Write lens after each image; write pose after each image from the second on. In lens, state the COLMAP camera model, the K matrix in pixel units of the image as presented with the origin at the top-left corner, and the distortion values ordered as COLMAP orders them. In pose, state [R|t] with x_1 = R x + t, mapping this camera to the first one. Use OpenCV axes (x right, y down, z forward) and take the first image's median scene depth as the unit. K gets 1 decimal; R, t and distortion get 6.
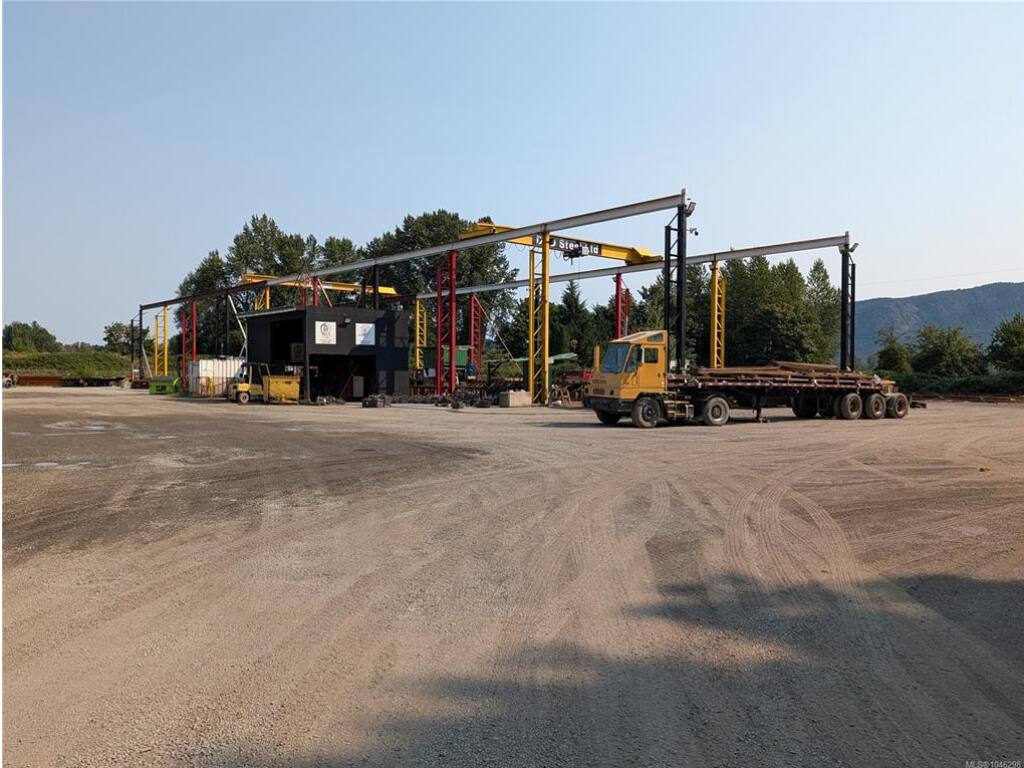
lens RADIAL K [[711.6, 0, 511.5], [0, 711.6, 387.0], [0, 0, 1]] dist [0.005924, 0.000727]
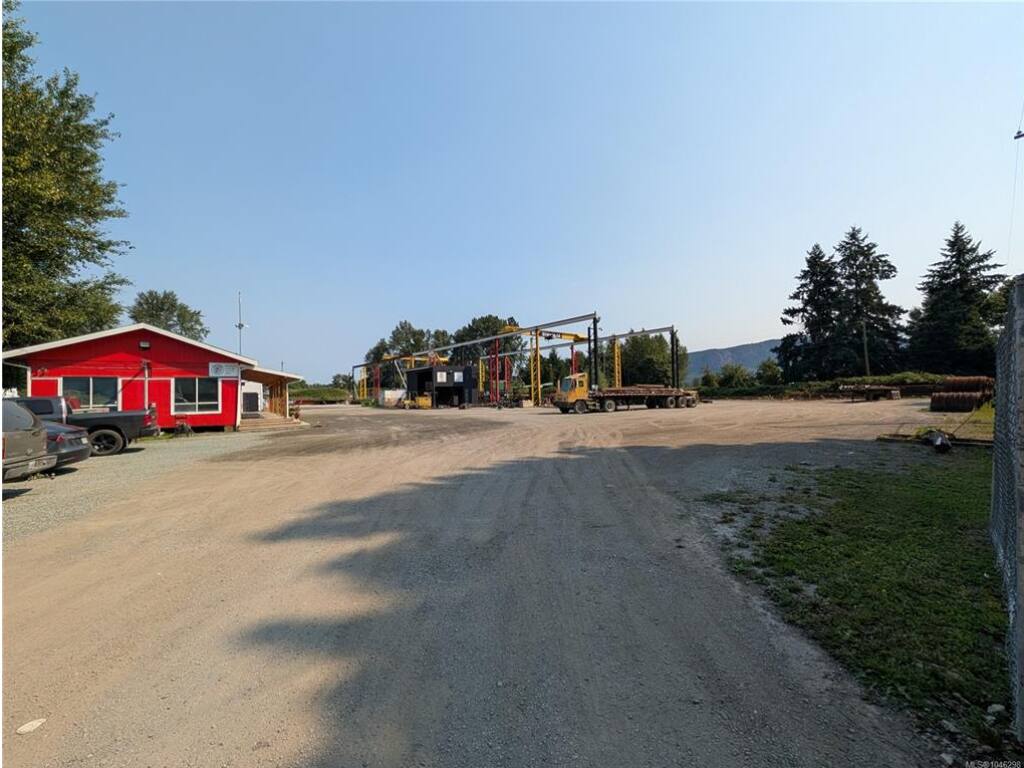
lens RADIAL K [[410.1, 0, 517.0], [0, 410.1, 385.4], [0, 0, 1]] dist [-0.000230, 0.000743]
pose [[0.999177, -0.028907, -0.028465, 0.015041], [0.027867, 0.998953, -0.036283, 0.004347], [0.029484, 0.035460, 0.998936, -0.279906]]
